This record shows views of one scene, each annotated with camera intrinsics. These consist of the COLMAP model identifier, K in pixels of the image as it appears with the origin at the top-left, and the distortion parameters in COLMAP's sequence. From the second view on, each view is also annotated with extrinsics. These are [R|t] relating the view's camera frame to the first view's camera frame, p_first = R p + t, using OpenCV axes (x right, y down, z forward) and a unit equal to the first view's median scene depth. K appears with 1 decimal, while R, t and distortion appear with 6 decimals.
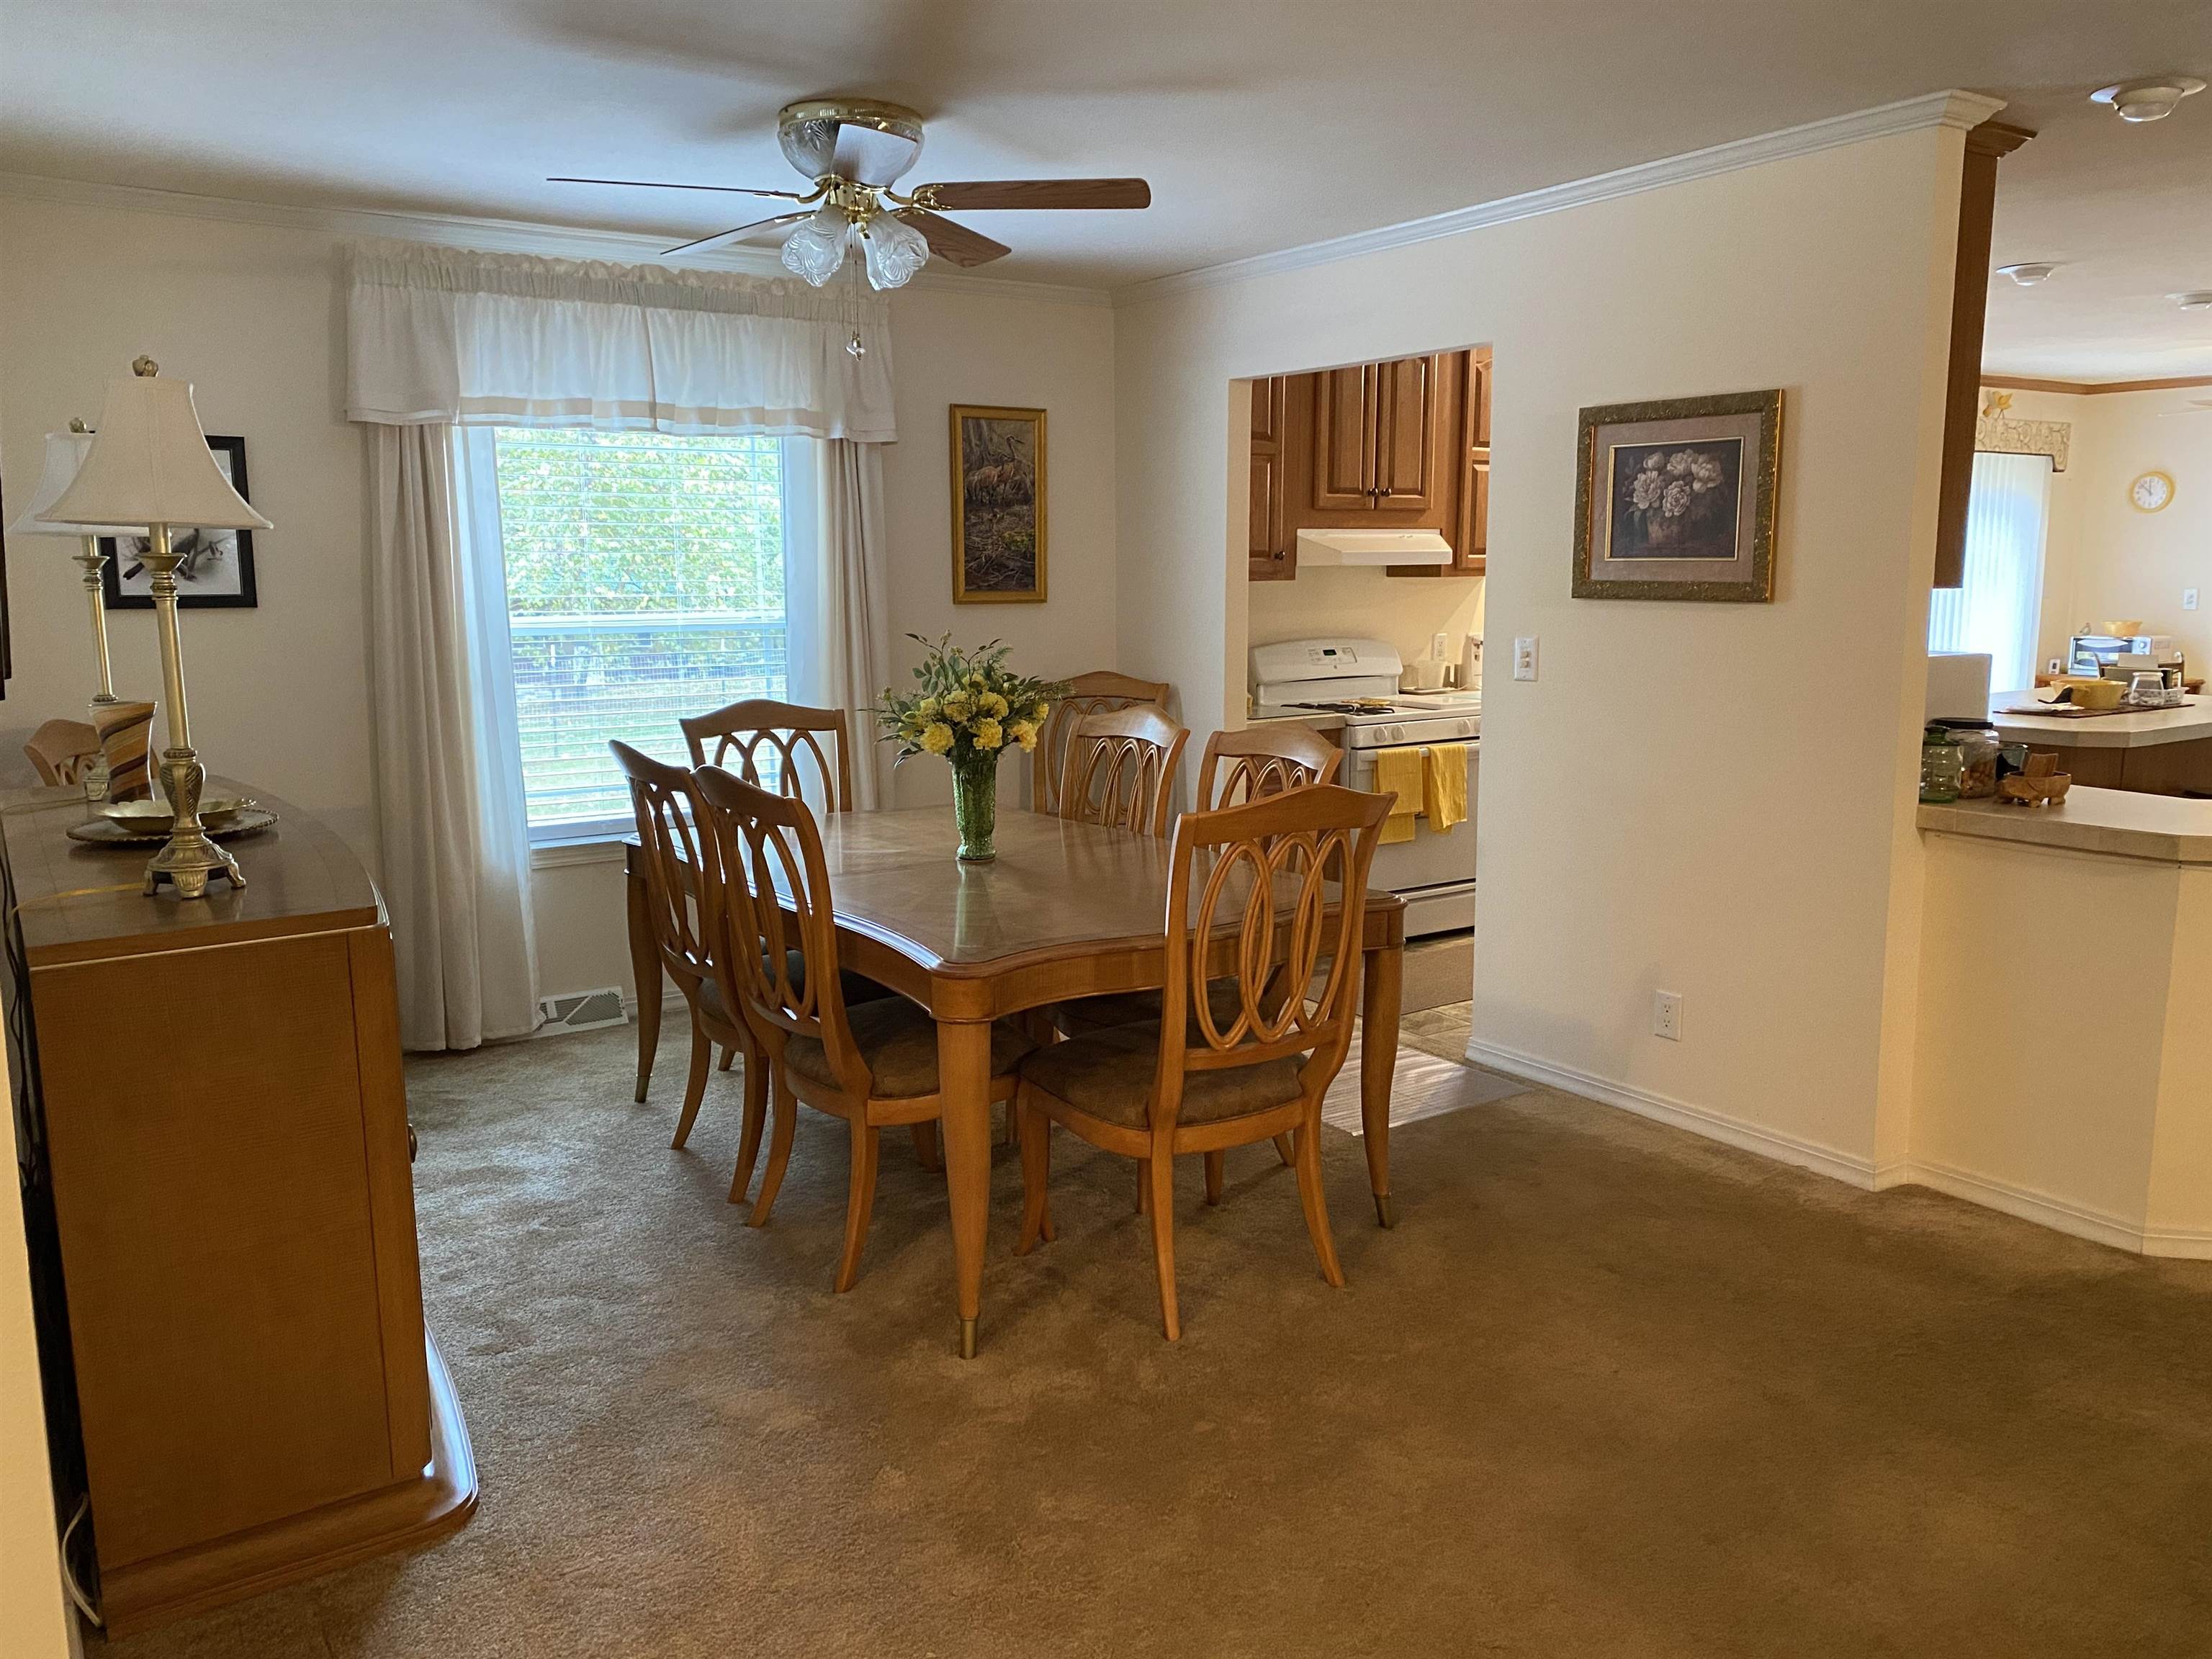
lens RADIAL K [[1695.1, 0, 1056.9], [0, 1695.1, 839.3], [0, 0, 1]] dist [0.022739, -0.008990]
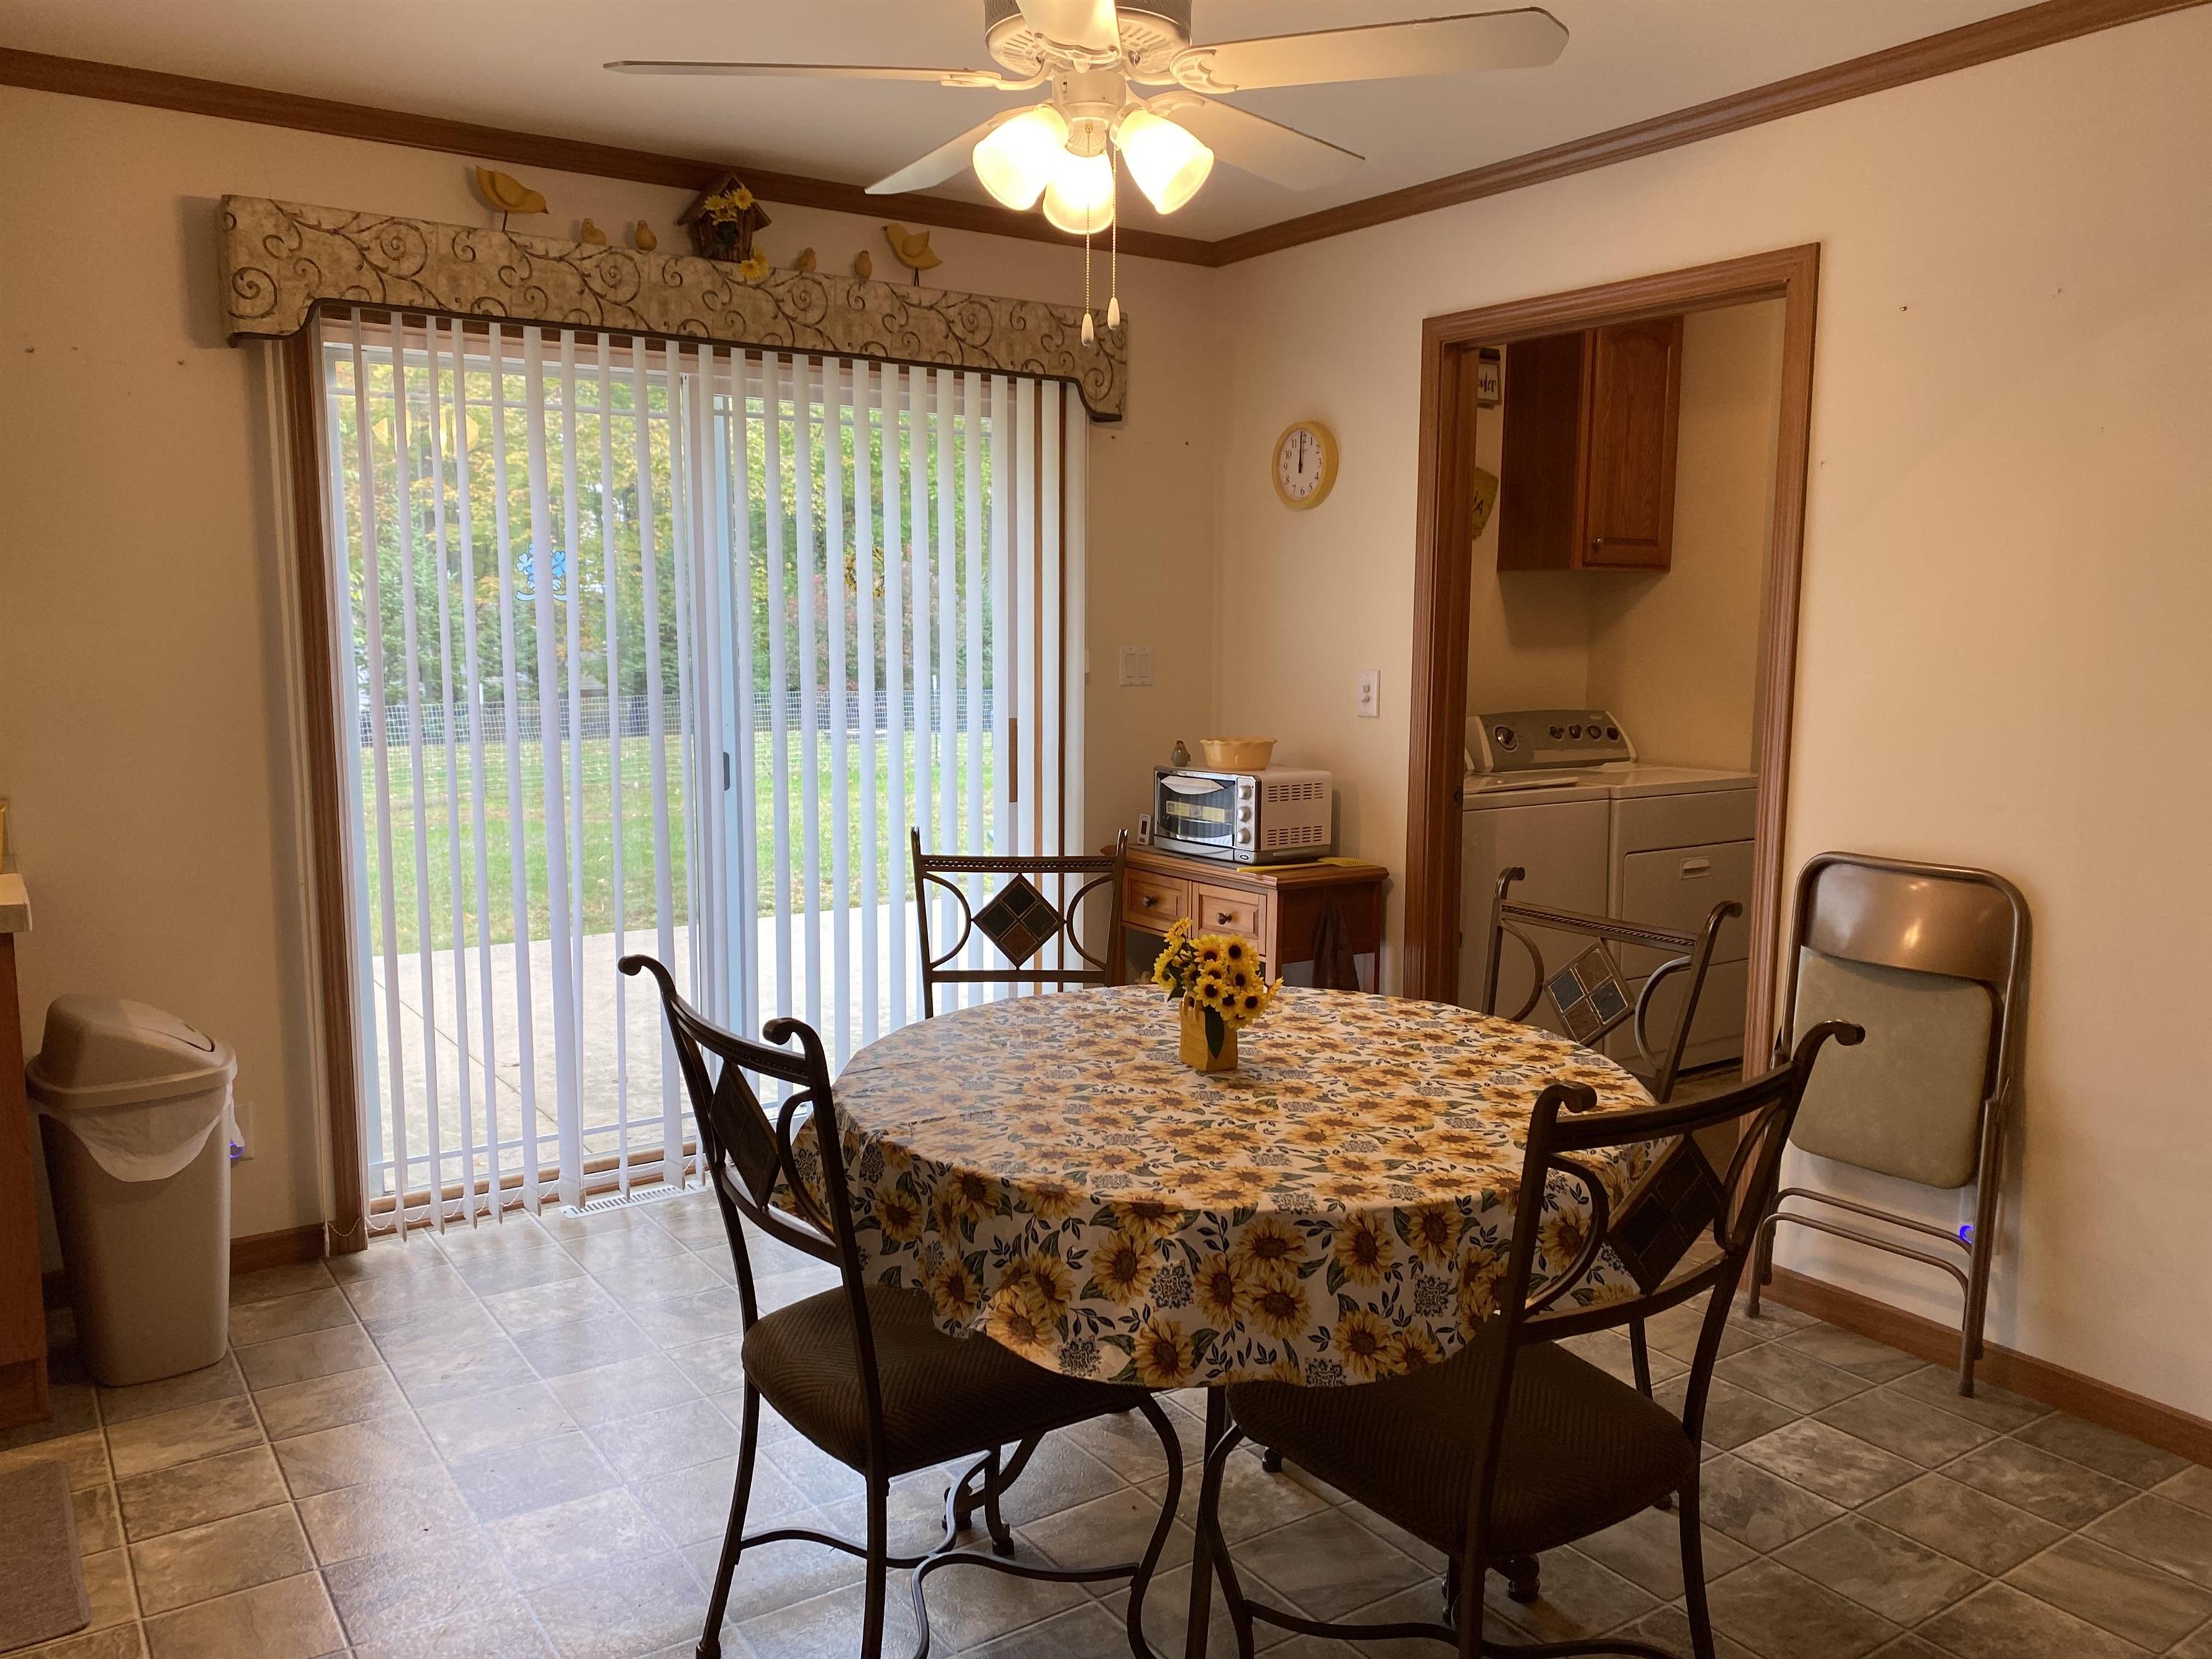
lens RADIAL K [[1695.1, 0, 1092.9], [0, 1695.1, 835.7], [0, 0, 1]] dist [0.022739, -0.008990]
pose [[0.999783, 0.008842, 0.018853, 0.785669], [-0.008154, 0.999308, -0.036280, -0.114866], [-0.019161, 0.036119, 0.999164, 0.738286]]
